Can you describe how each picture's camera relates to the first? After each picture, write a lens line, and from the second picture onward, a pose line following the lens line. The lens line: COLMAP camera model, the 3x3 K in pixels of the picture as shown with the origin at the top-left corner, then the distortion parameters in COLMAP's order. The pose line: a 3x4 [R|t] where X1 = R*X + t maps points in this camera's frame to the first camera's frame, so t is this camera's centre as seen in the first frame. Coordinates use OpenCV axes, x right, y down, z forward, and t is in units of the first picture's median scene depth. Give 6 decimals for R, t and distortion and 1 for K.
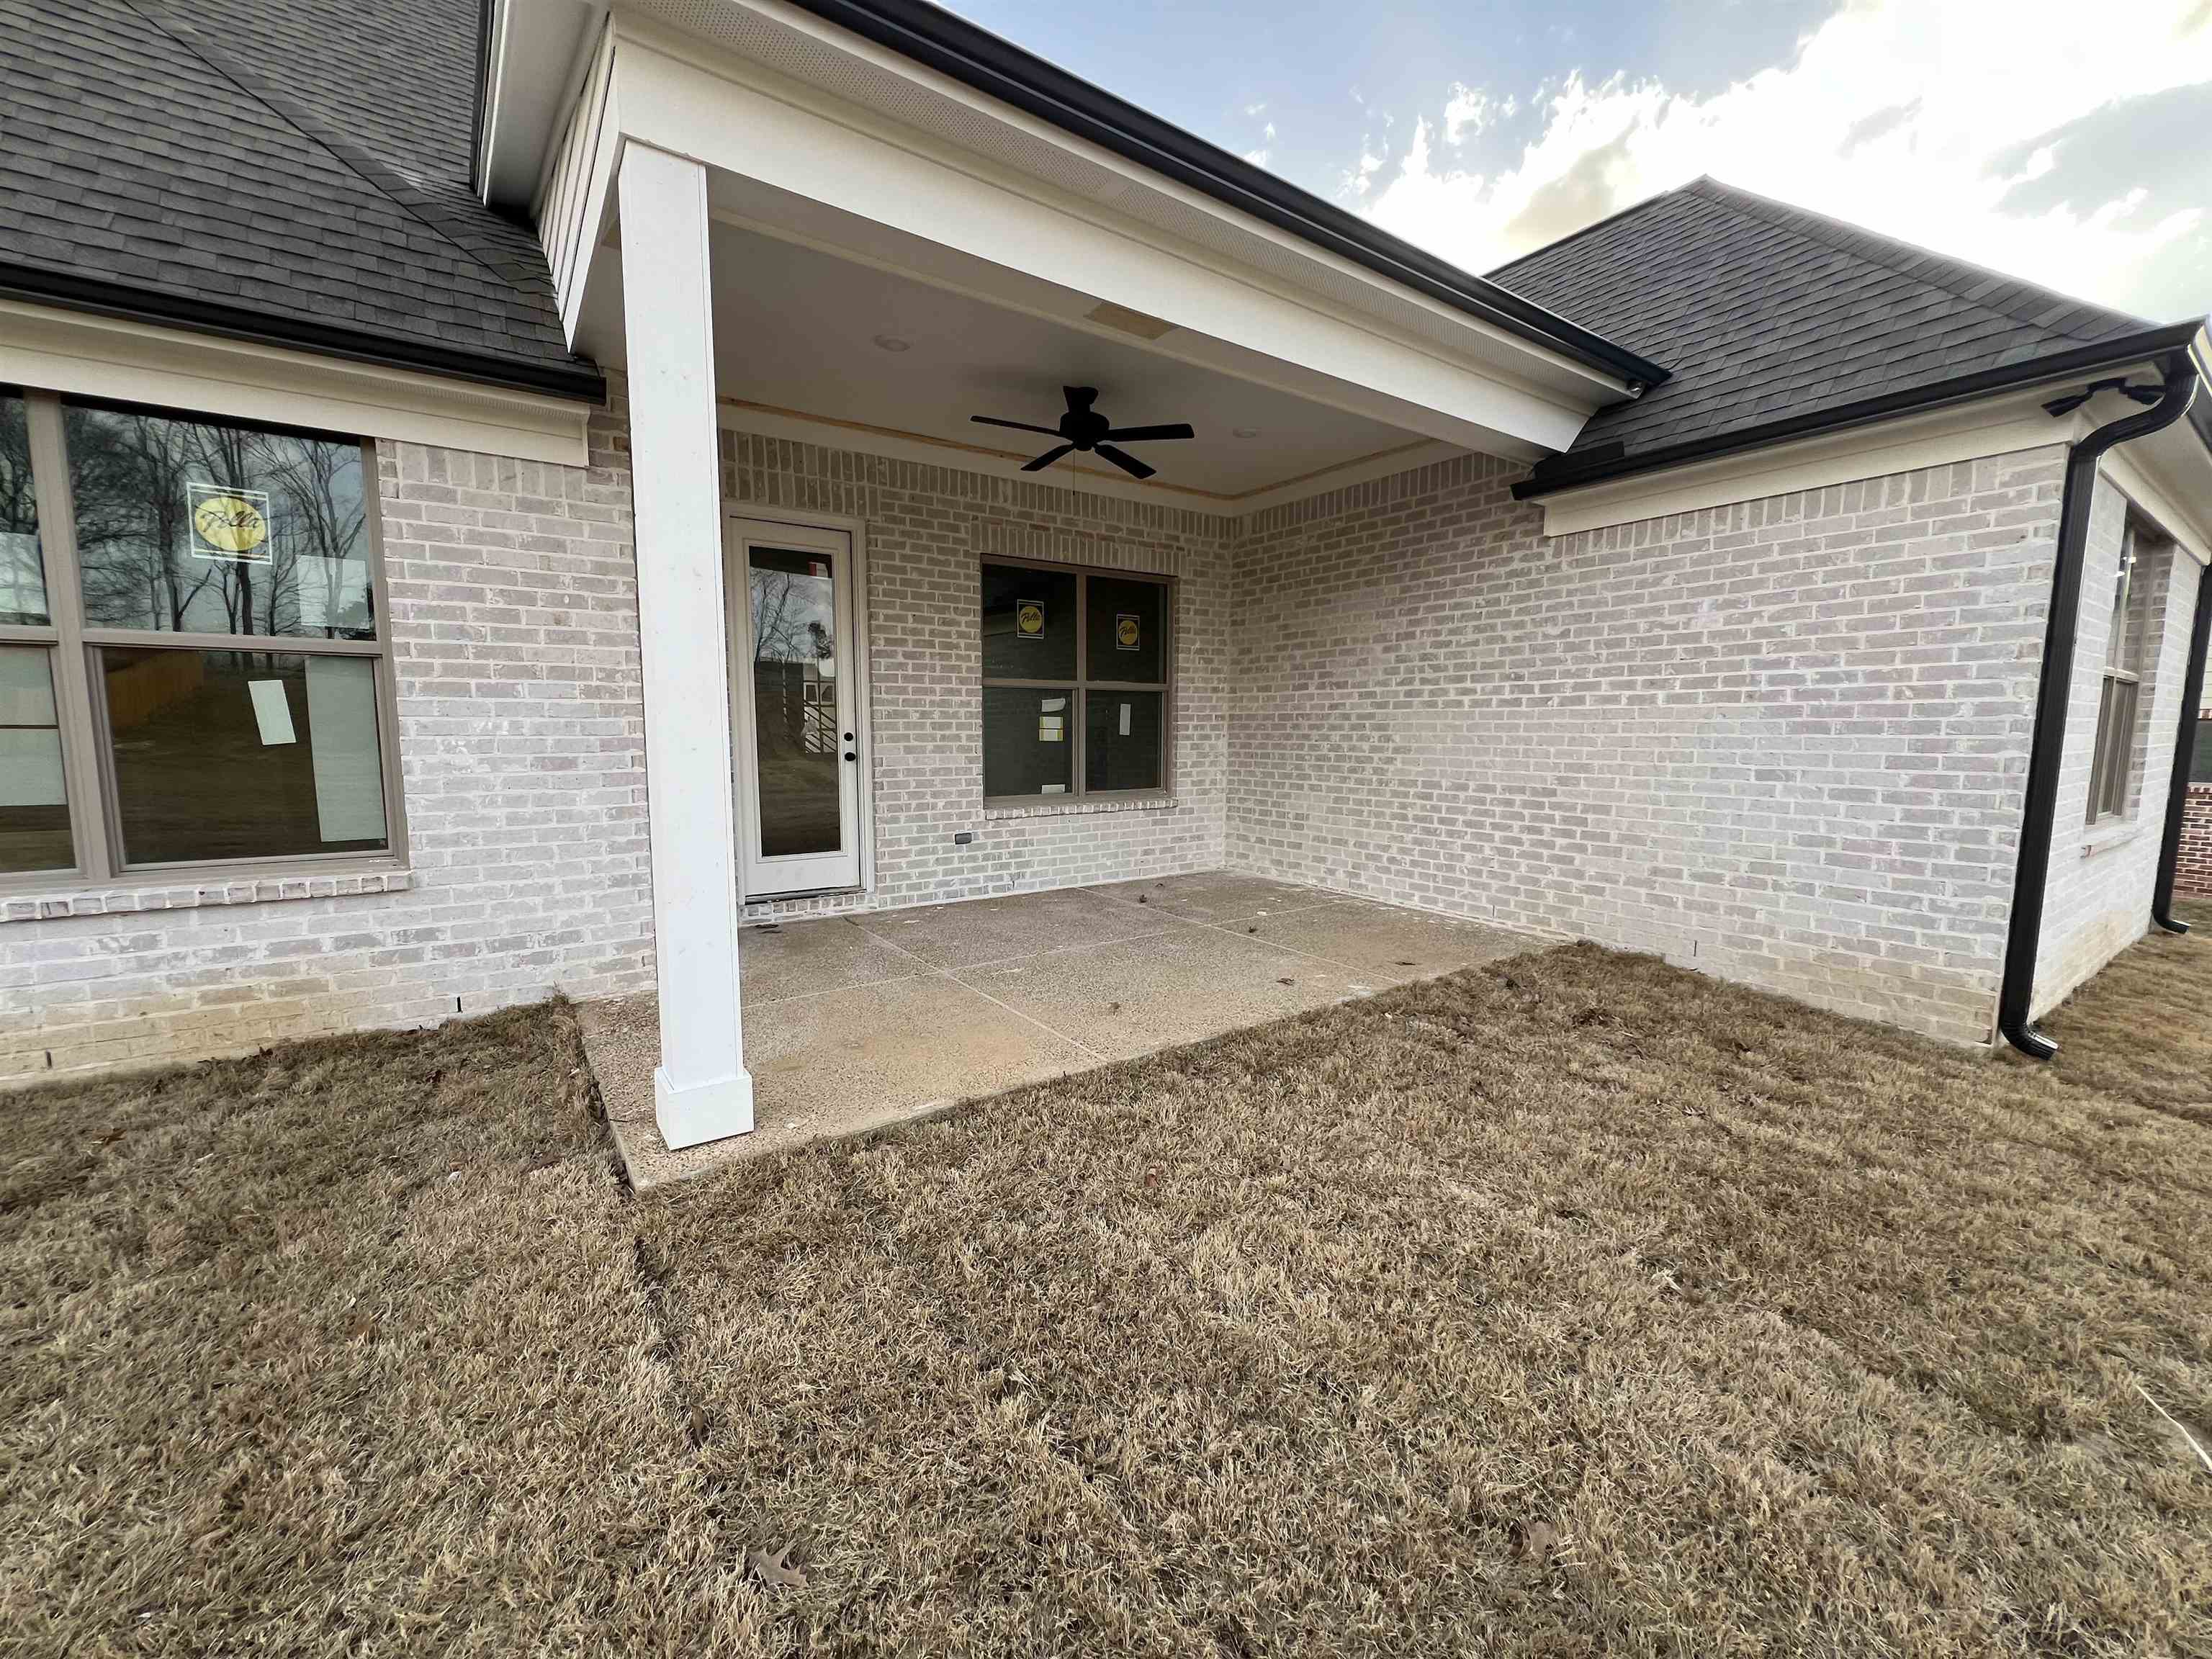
lens RADIAL K [[892.6, 0, 1106.3], [0, 892.6, 827.7], [0, 0, 1]] dist [-0.001236, 0.000777]
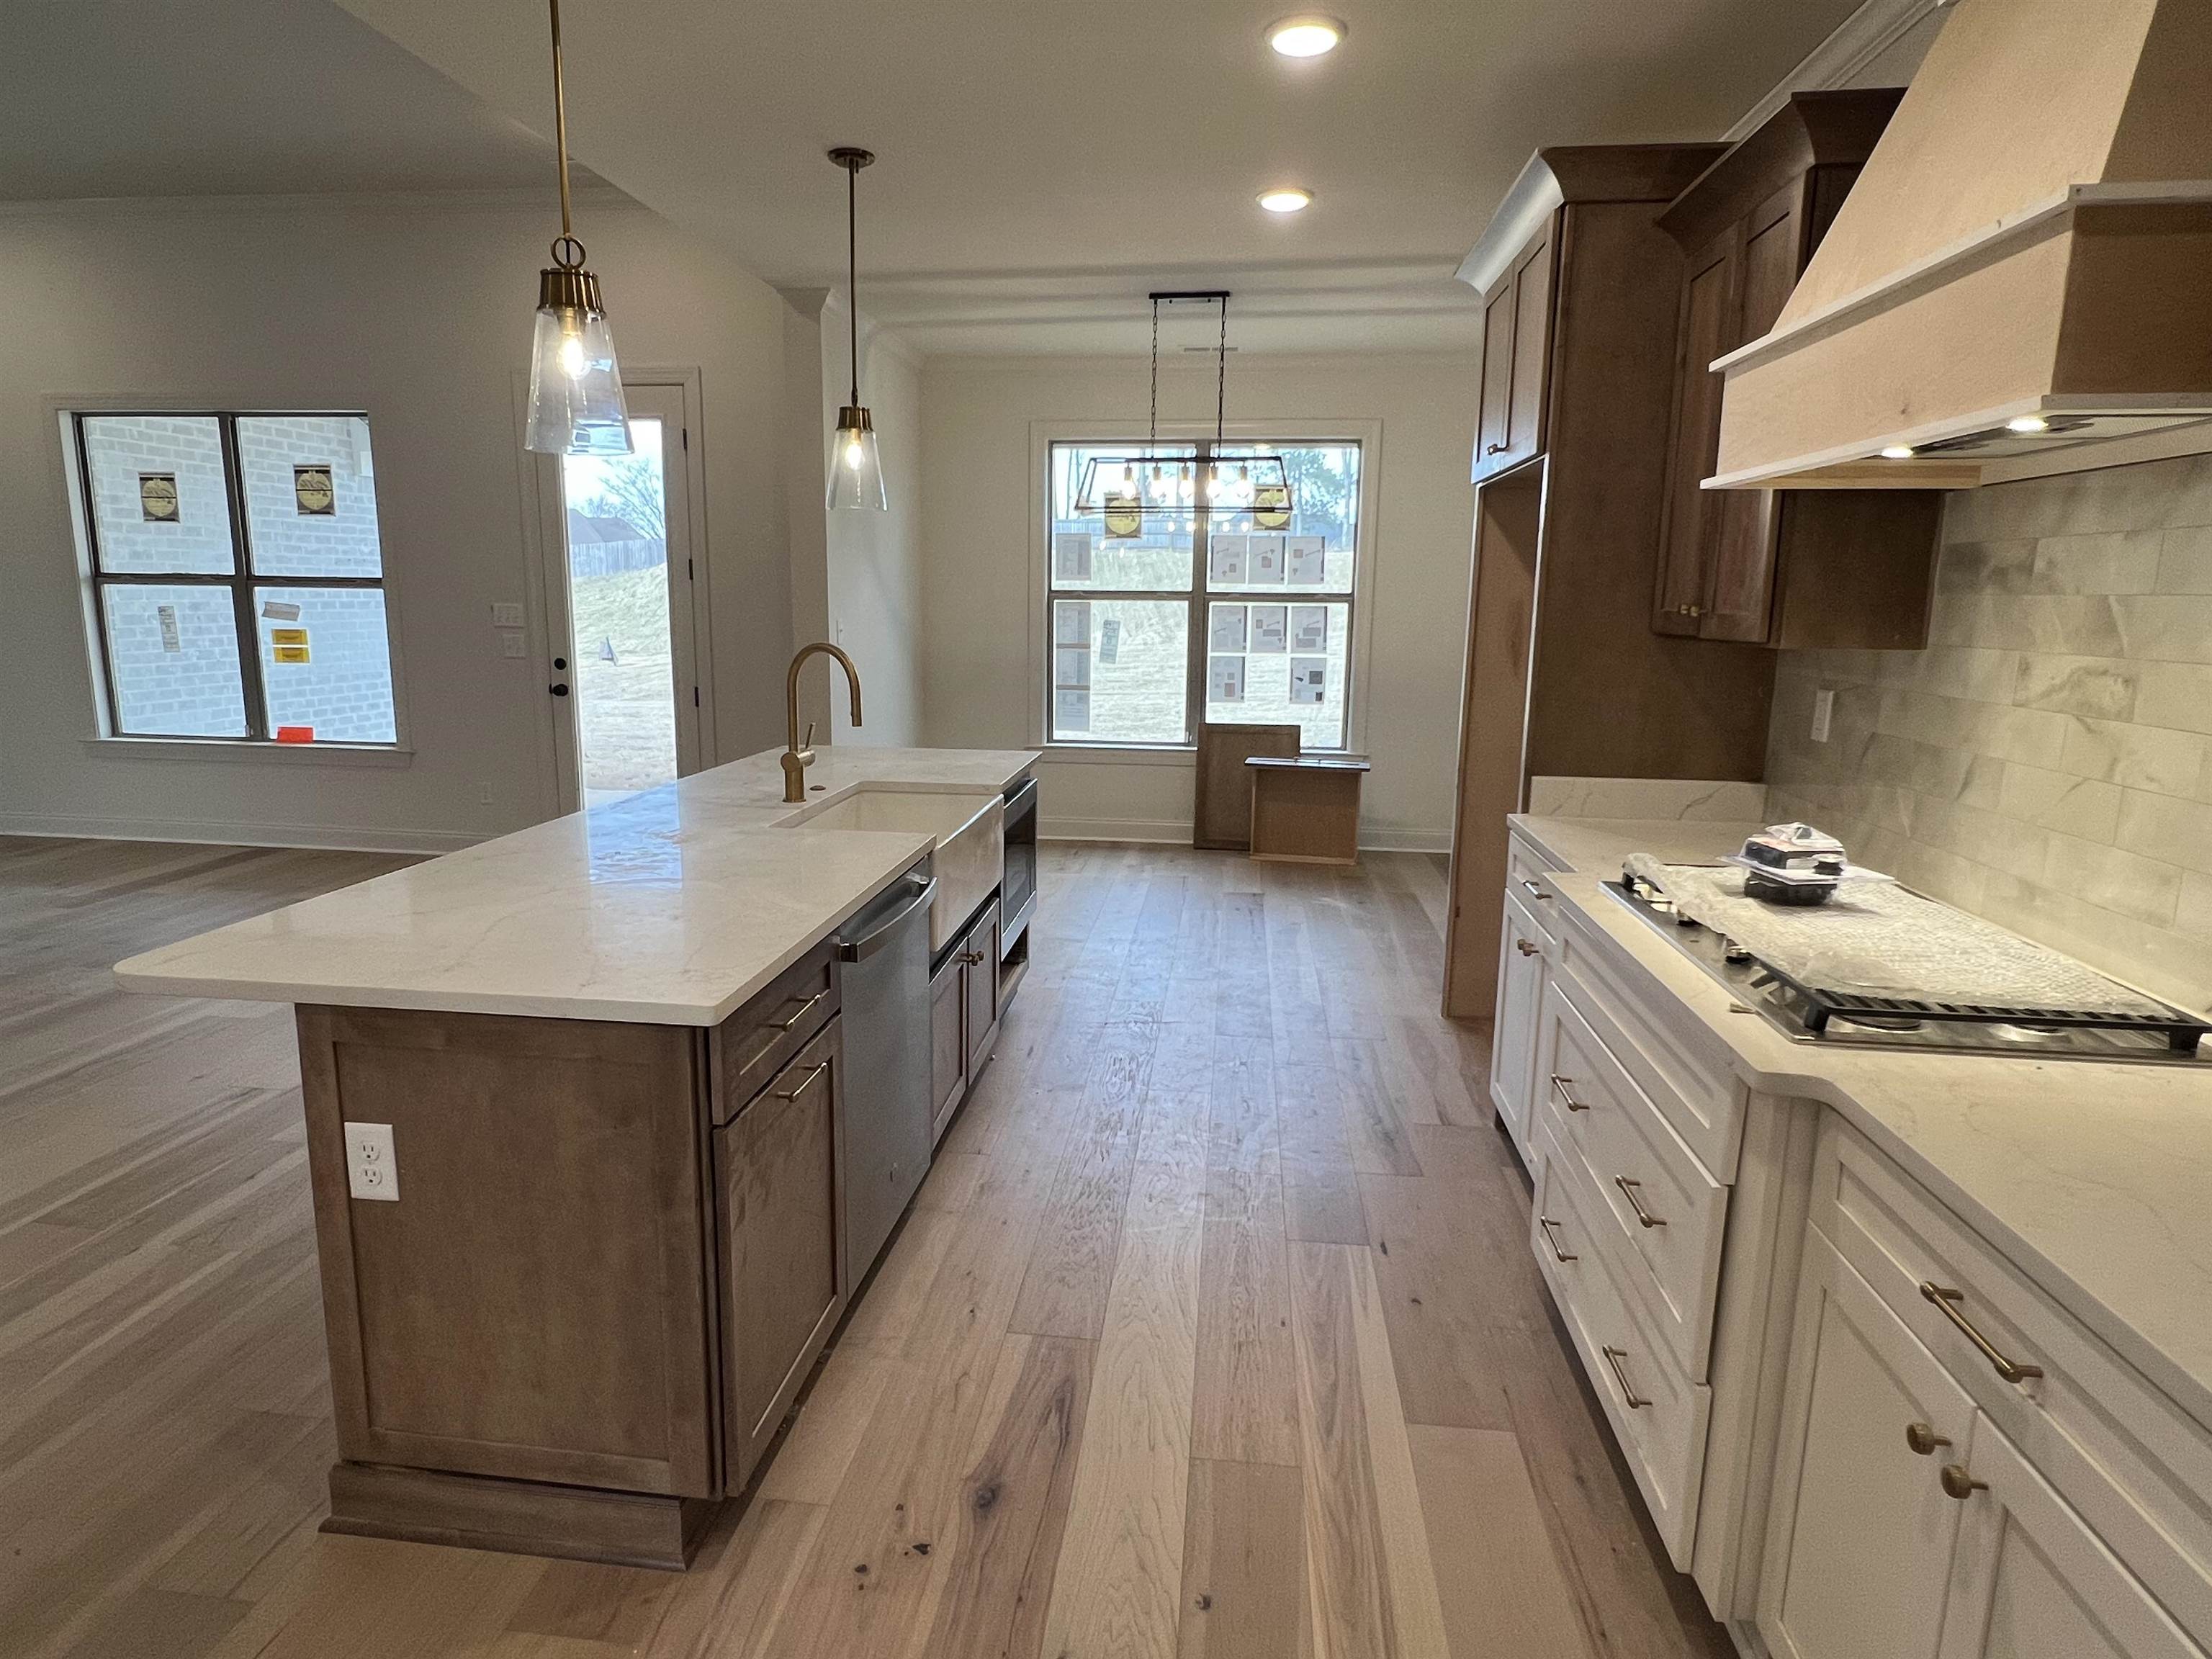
lens RADIAL K [[1245.8, 0, 1089.4], [0, 1245.8, 829.6], [0, 0, 1]] dist [-0.002050, -0.001019]
pose [[-0.744552, -0.135862, 0.653593, -1.398120], [0.060155, 0.961433, 0.268380, -0.232363], [-0.664849, 0.239140, -0.707664, 1.551082]]
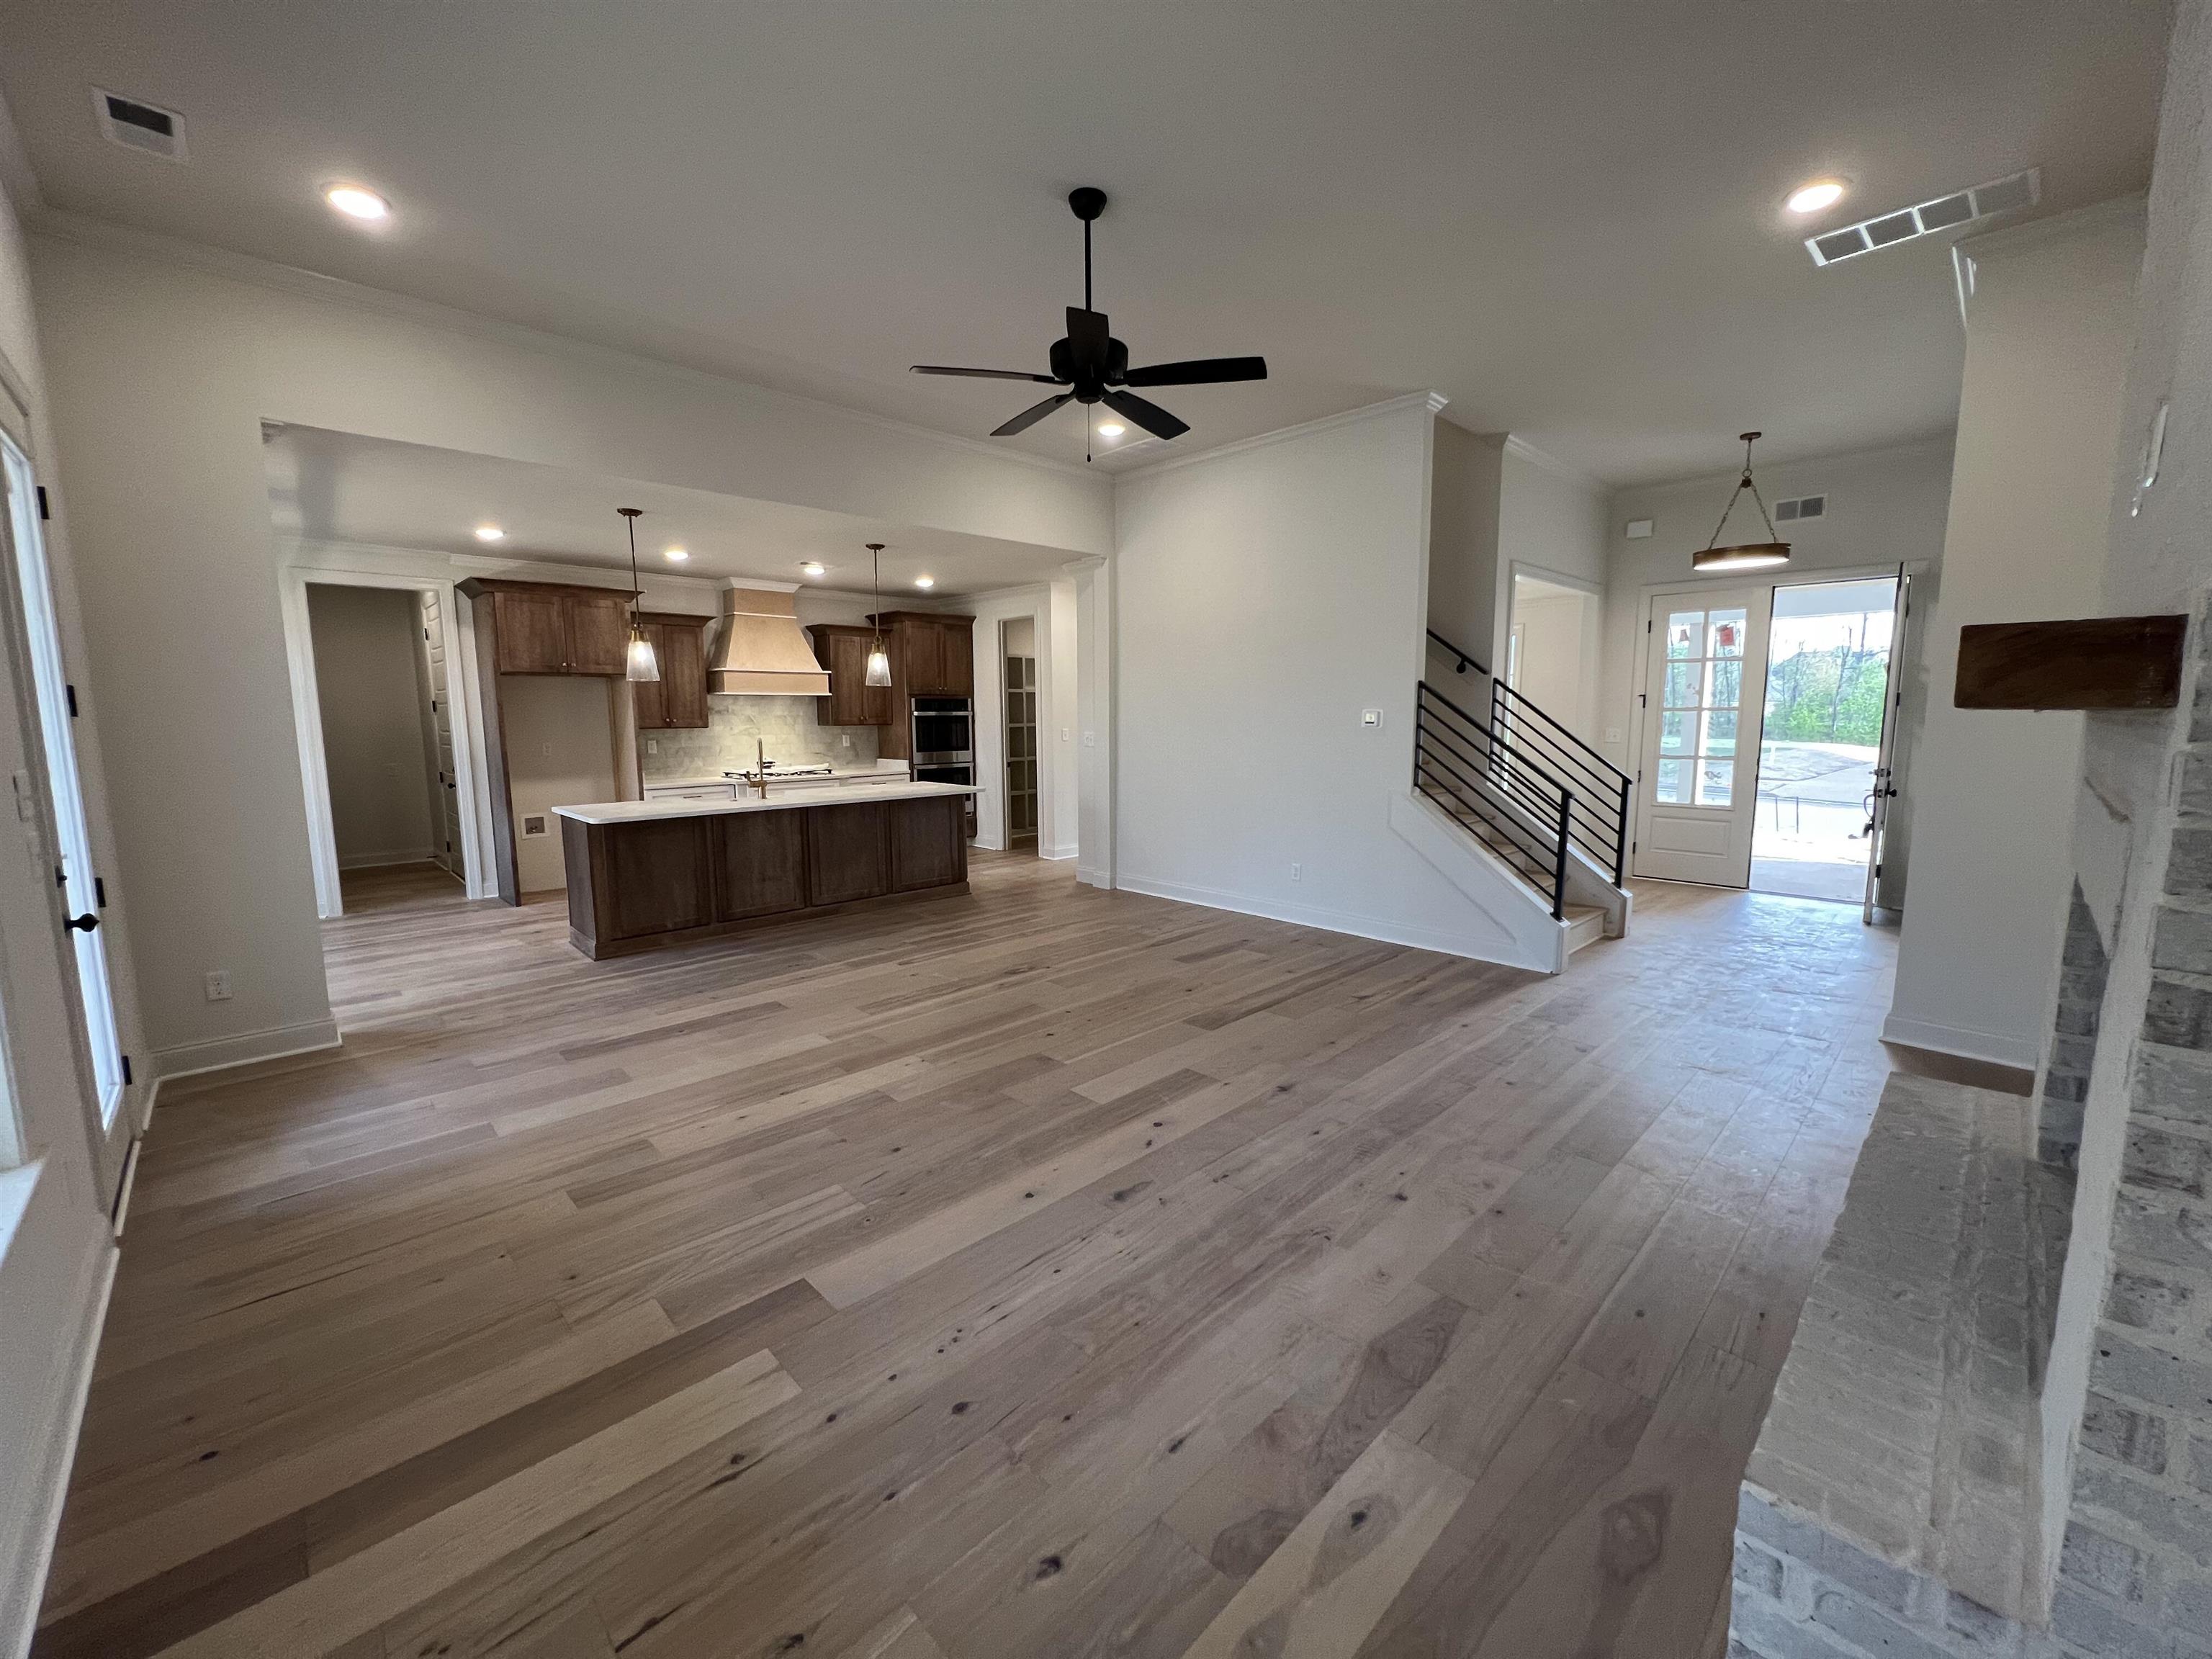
lens RADIAL K [[892.6, 0, 1102.6], [0, 892.6, 826.1], [0, 0, 1]] dist [-0.001236, 0.000777]
pose [[0.160106, 0.122556, -0.979462, 0.189984], [-0.105754, 0.988681, 0.106423, -0.225048], [0.981418, 0.086543, 0.171254, 1.455208]]
